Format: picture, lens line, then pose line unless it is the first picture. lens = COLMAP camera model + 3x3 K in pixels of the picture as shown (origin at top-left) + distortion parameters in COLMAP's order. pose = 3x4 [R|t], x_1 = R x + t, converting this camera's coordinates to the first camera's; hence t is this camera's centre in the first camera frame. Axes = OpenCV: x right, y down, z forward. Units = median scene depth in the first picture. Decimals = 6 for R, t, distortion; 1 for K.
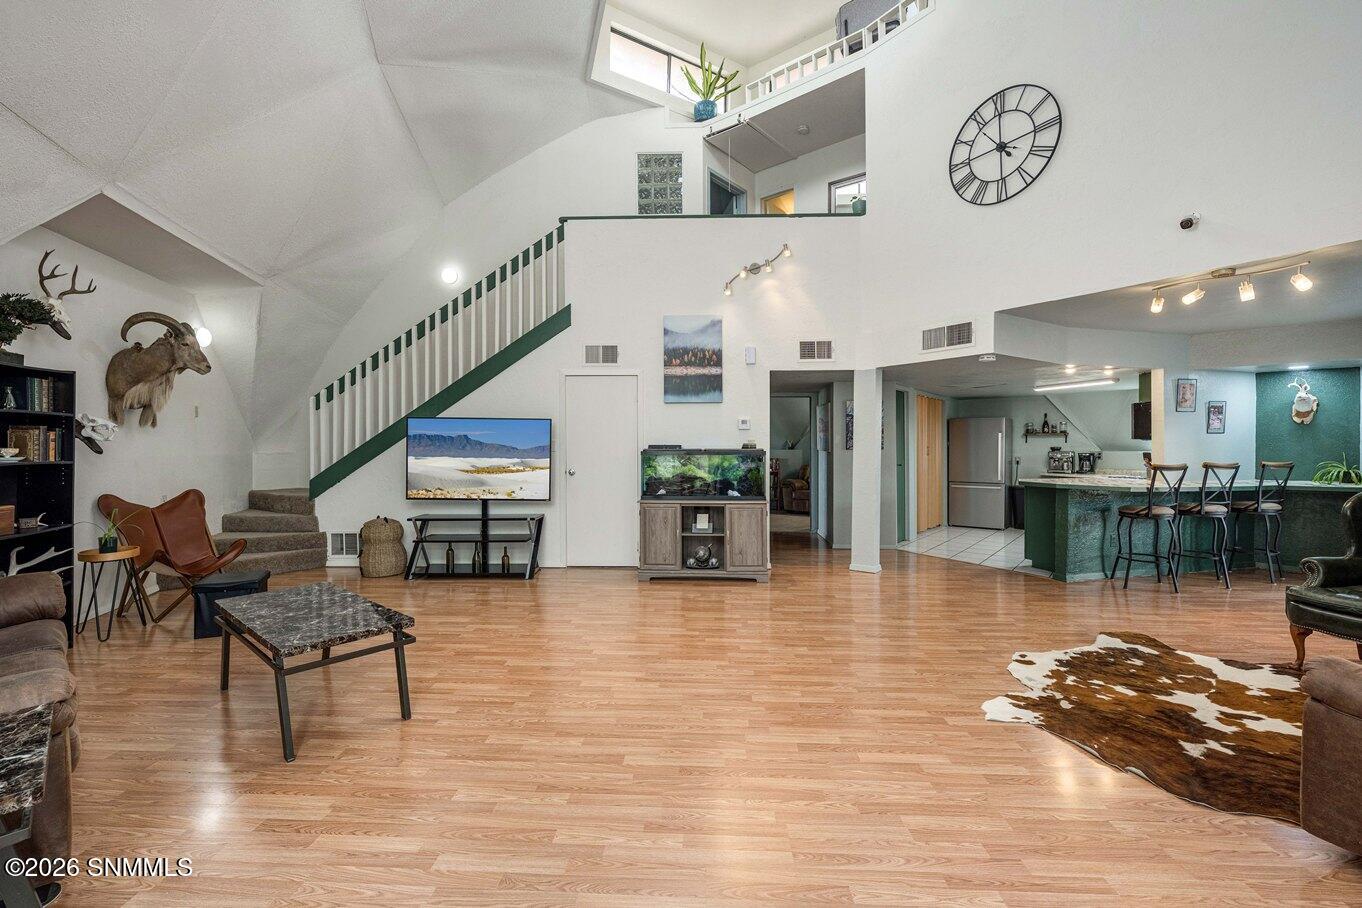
lens RADIAL K [[583.1, 0, 669.0], [0, 583.1, 451.5], [0, 0, 1]] dist [0.000339, 0.000943]
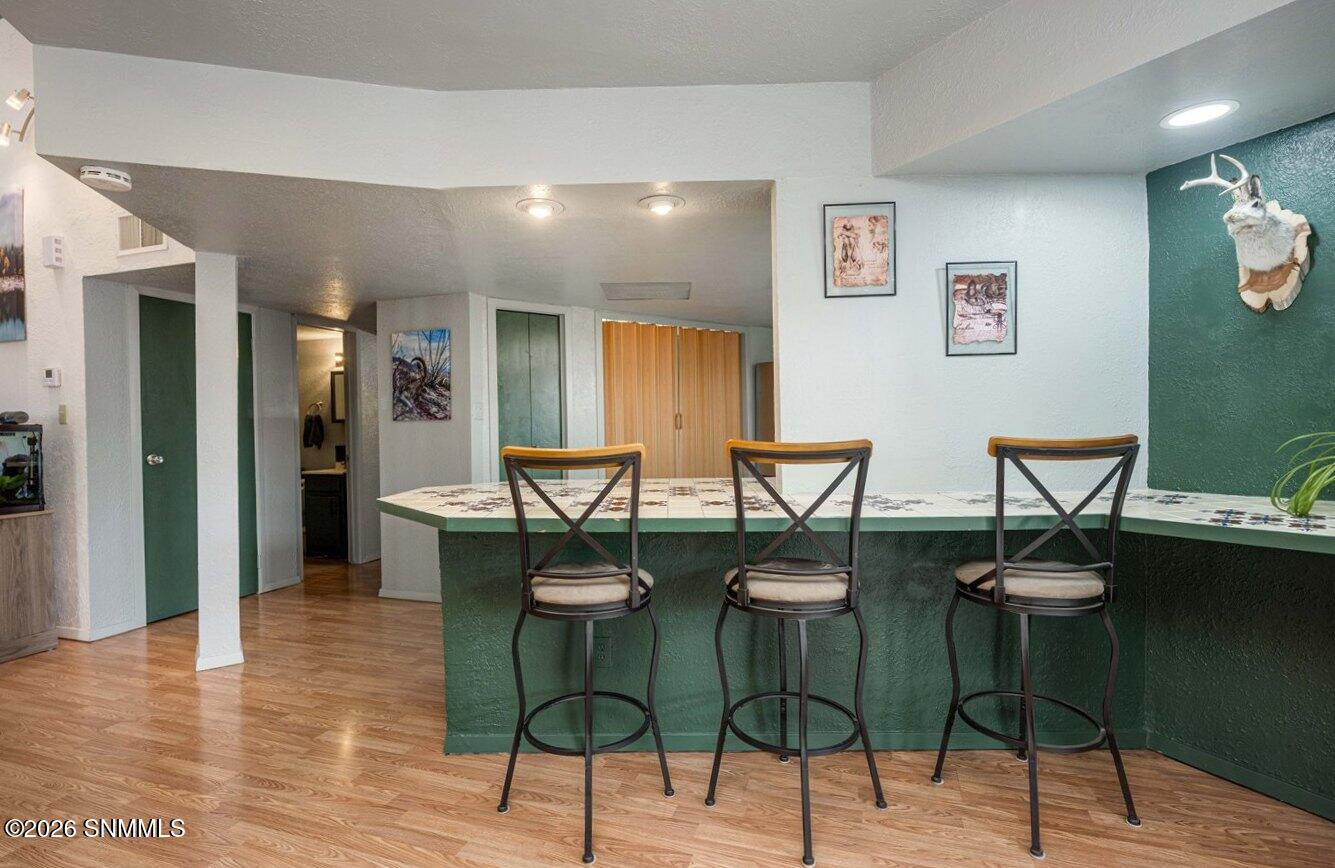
lens RADIAL K [[660.1, 0, 622.0], [0, 660.1, 423.7], [0, 0, 1]] dist [0.004443, 0.000589]
pose [[0.961660, -0.016647, -0.273737, 0.866013], [0.014292, 0.999842, -0.010594, 0.011433], [0.273870, 0.006276, 0.961746, 0.581003]]
